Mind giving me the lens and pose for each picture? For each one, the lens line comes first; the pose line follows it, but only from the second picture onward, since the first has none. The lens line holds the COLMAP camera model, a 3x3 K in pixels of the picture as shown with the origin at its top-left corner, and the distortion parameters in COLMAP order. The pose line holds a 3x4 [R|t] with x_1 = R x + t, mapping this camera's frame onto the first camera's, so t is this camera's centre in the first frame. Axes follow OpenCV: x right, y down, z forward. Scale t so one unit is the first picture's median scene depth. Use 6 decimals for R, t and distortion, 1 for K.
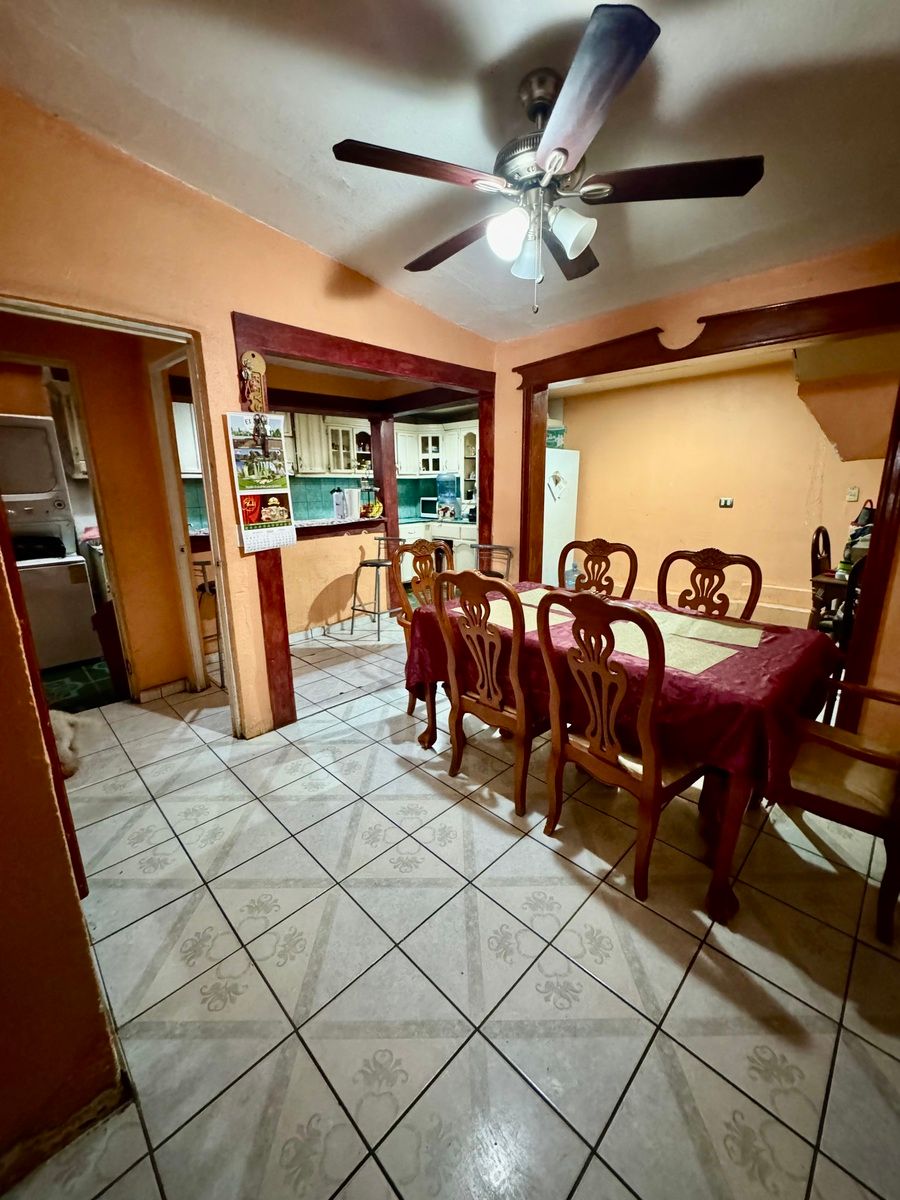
lens RADIAL K [[477.7, 0, 453.8], [0, 477.7, 602.9], [0, 0, 1]] dist [-0.005162, -0.000059]
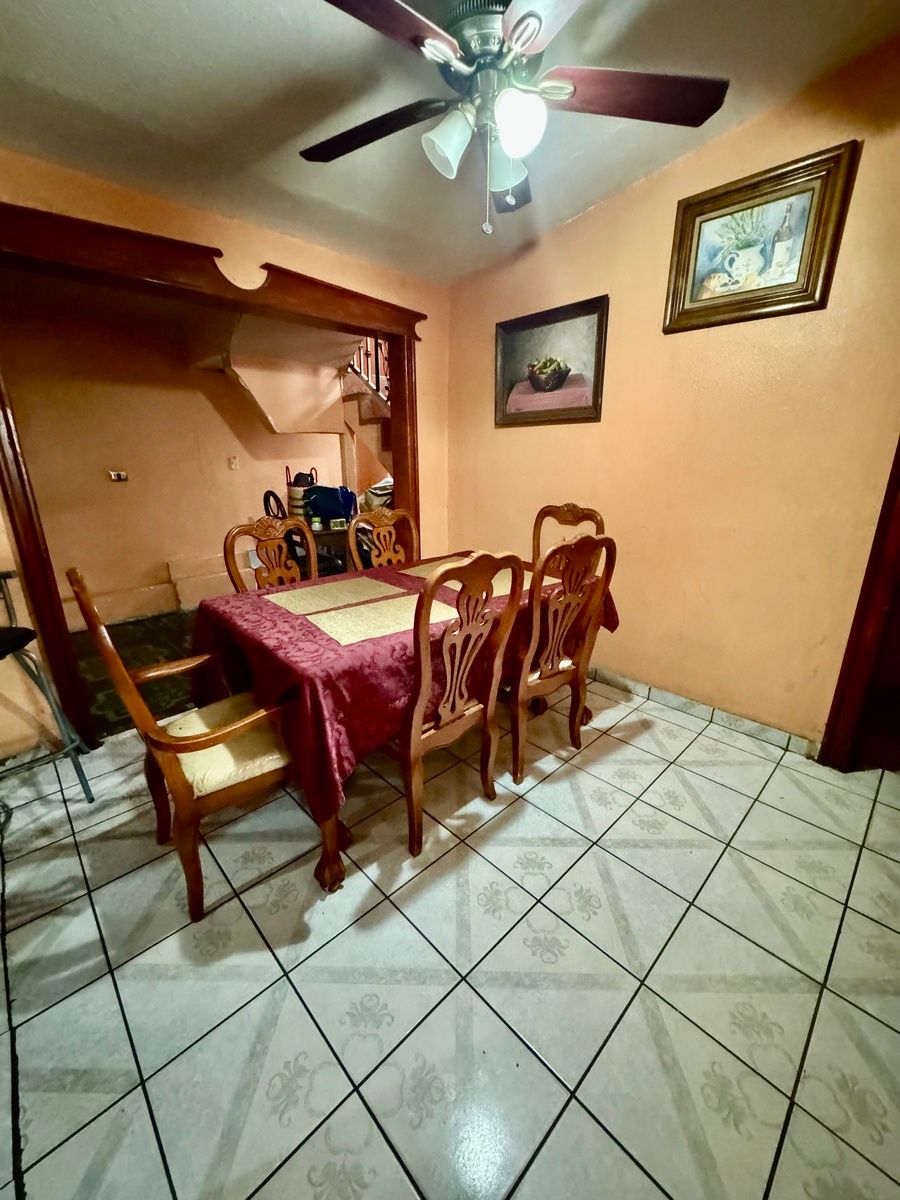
lens RADIAL K [[477.7, 0, 450.3], [0, 477.7, 601.1], [0, 0, 1]] dist [-0.005162, -0.000059]
pose [[0.023417, -0.282992, 0.958837, -0.668347], [0.246865, 0.931035, 0.268757, -0.195583], [-0.968767, 0.230410, 0.091663, 0.918582]]
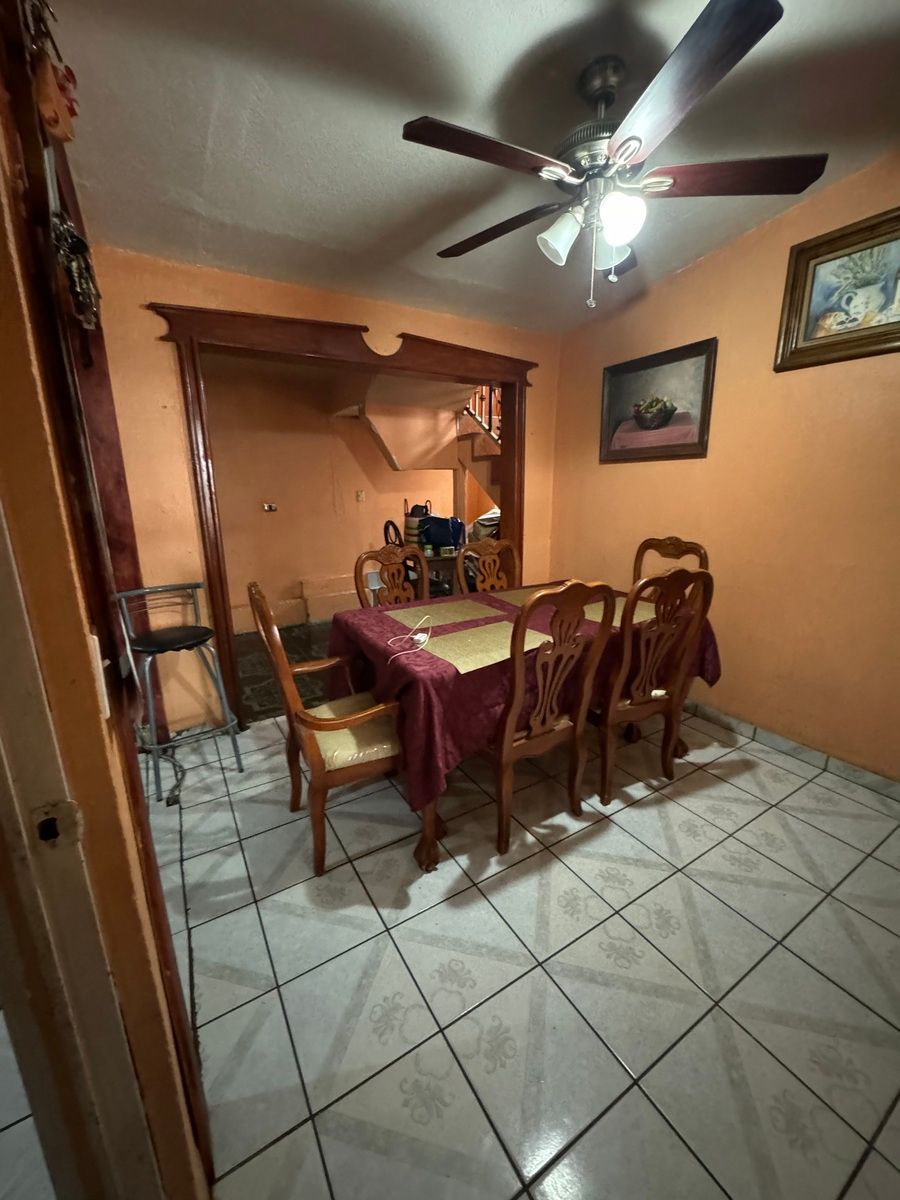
lens RADIAL K [[477.7, 0, 448.7], [0, 477.7, 600.3], [0, 0, 1]] dist [-0.005162, -0.000059]
pose [[0.241461, -0.221639, 0.944761, -0.777005], [0.245530, 0.955844, 0.161487, -0.210974], [-0.938835, 0.192974, 0.285218, 0.898511]]
